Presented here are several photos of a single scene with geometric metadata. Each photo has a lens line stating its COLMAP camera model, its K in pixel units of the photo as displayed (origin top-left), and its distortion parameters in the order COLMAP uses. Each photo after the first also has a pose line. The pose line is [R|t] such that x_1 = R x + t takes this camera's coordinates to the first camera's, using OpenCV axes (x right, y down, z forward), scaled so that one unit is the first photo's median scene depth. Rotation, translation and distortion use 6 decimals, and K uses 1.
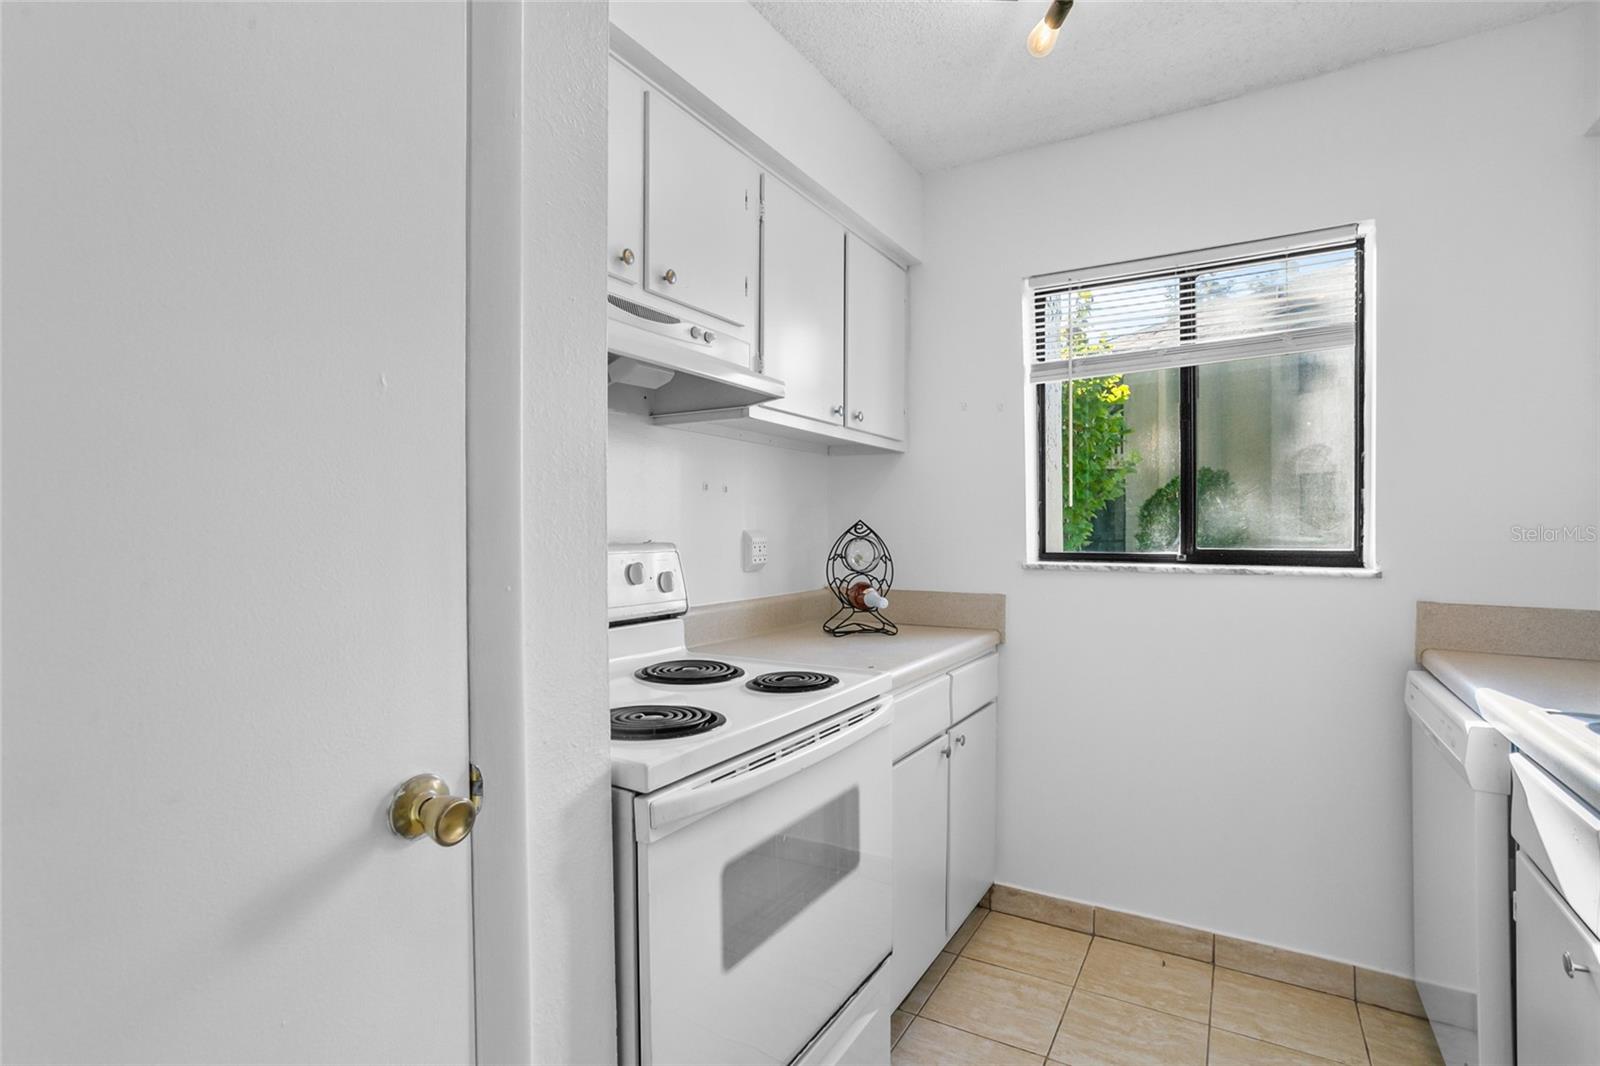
lens RADIAL K [[771.7, 0, 801.4], [0, 771.7, 531.7], [0, 0, 1]] dist [-0.058289, 0.034019]
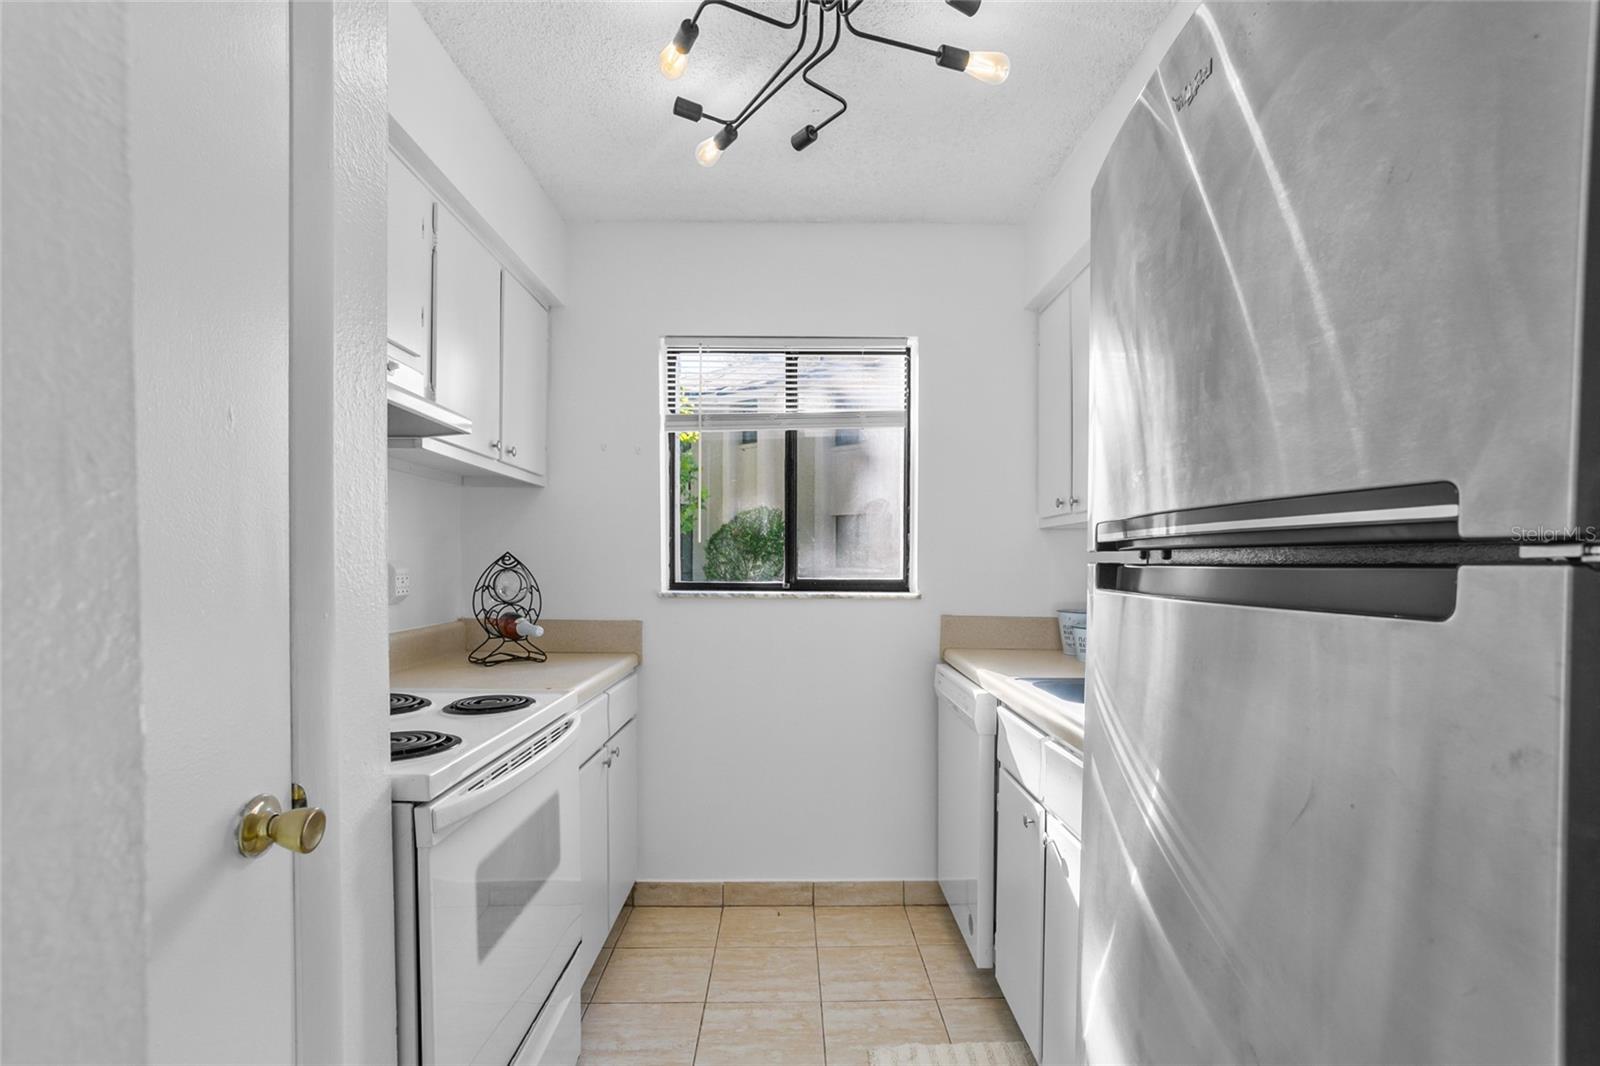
lens RADIAL K [[796.8, 0, 813.0], [0, 796.8, 572.7], [0, 0, 1]] dist [-0.078562, 0.062793]
pose [[0.845666, -0.001346, 0.533711, -0.158352], [-0.004633, 0.999941, 0.009861, 0.000353], [-0.533693, -0.010812, 0.845609, -0.112465]]
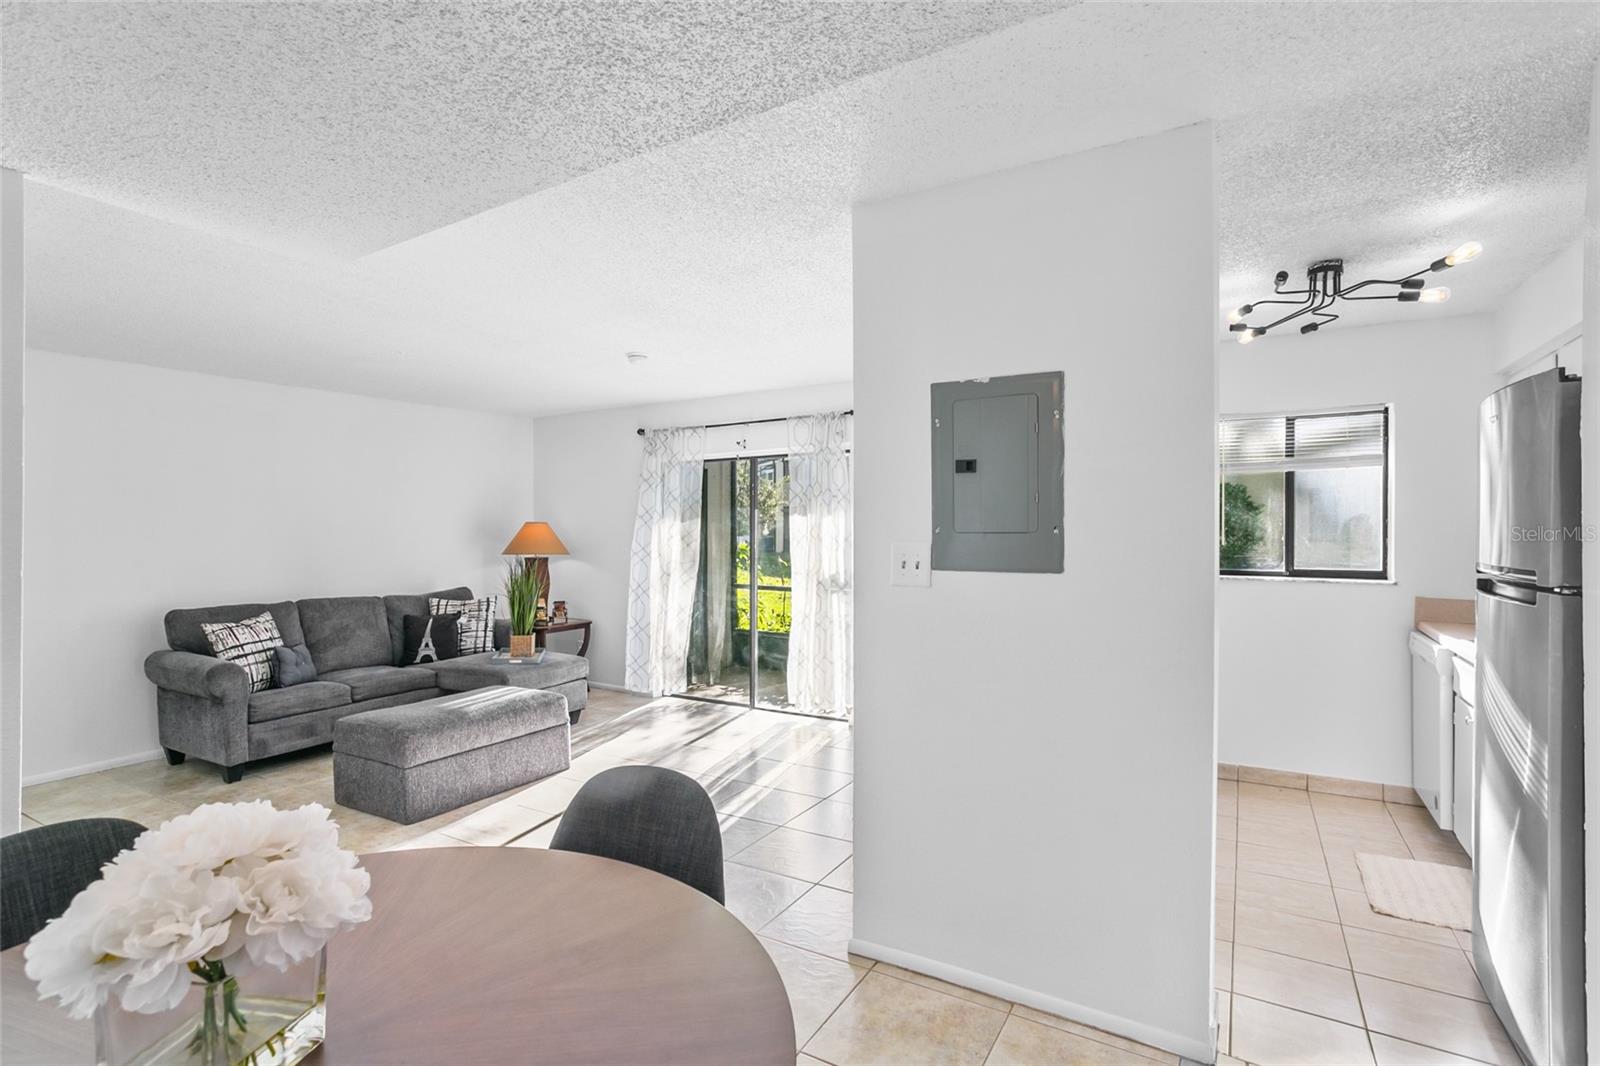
lens RADIAL K [[771.7, 0, 801.4], [0, 771.7, 531.7], [0, 0, 1]] dist [-0.058289, 0.034019]
pose [[0.999970, 0.003645, 0.006888, -0.726228], [-0.003637, 0.999993, -0.001162, -0.063898], [-0.006892, 0.001137, 0.999976, -0.868047]]
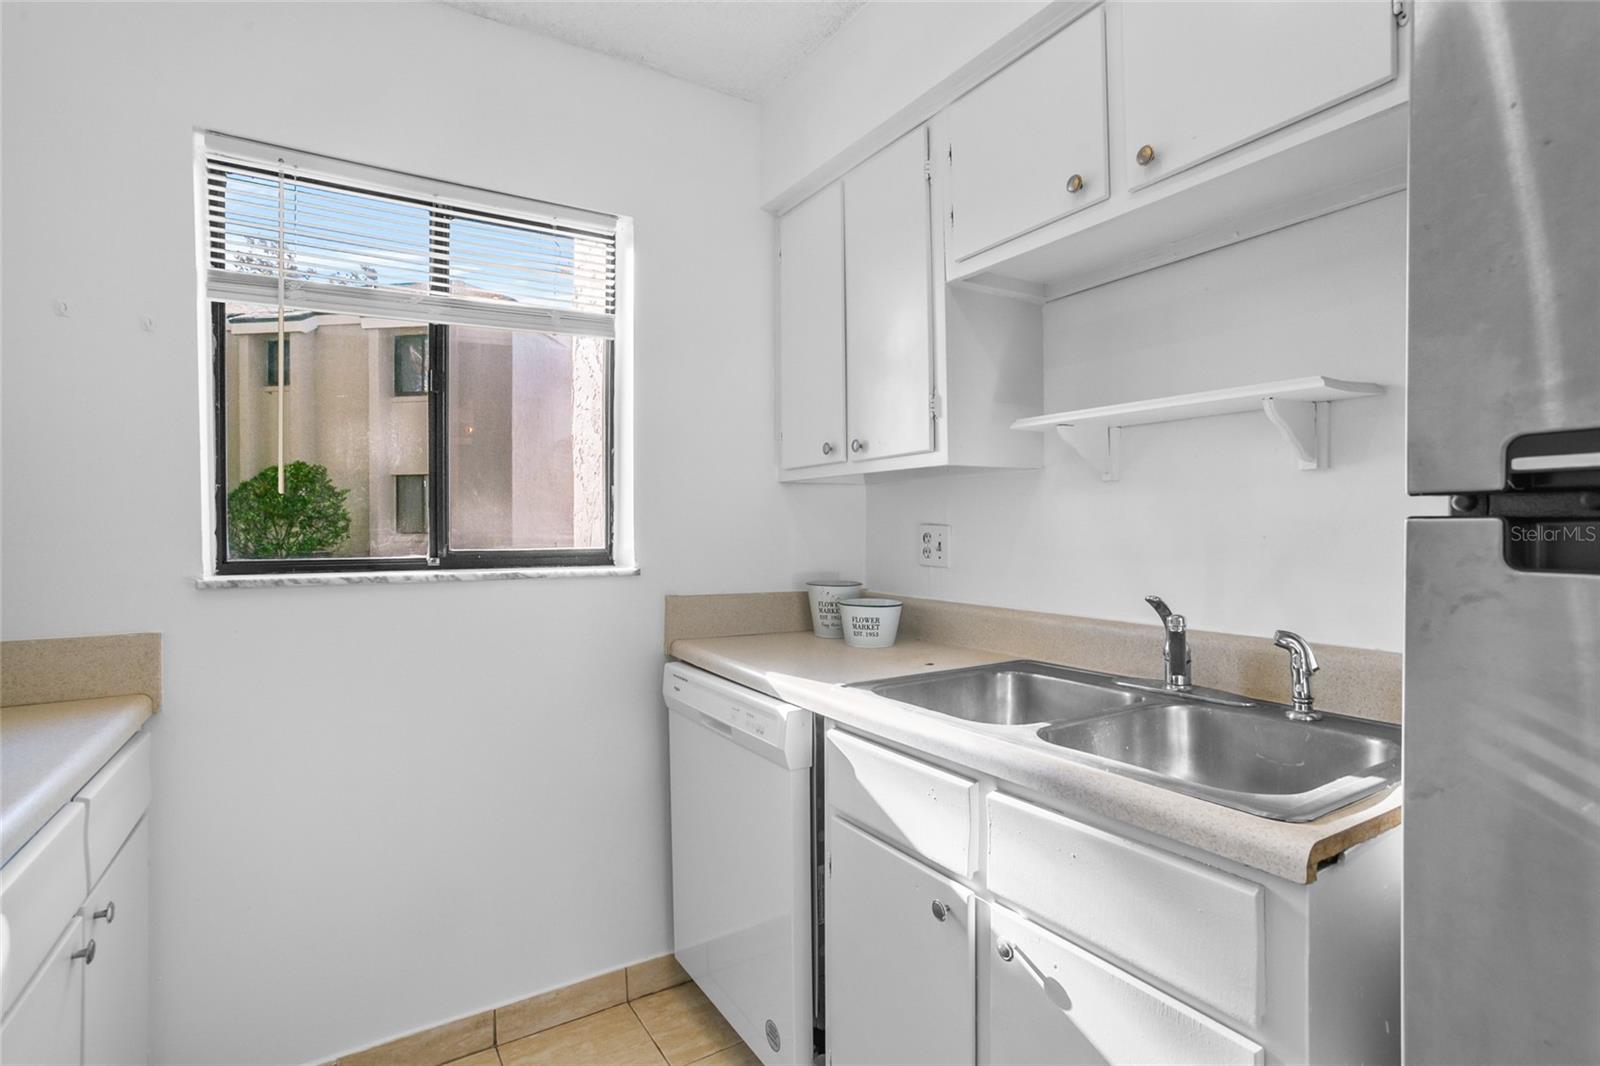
lens RADIAL K [[771.7, 0, 801.4], [0, 771.7, 531.7], [0, 0, 1]] dist [-0.058289, 0.034019]
pose [[0.454821, -0.003567, 0.890576, -0.042501], [0.003626, 0.999991, 0.002153, 0.001965], [-0.890575, 0.002250, 0.454830, 0.313925]]
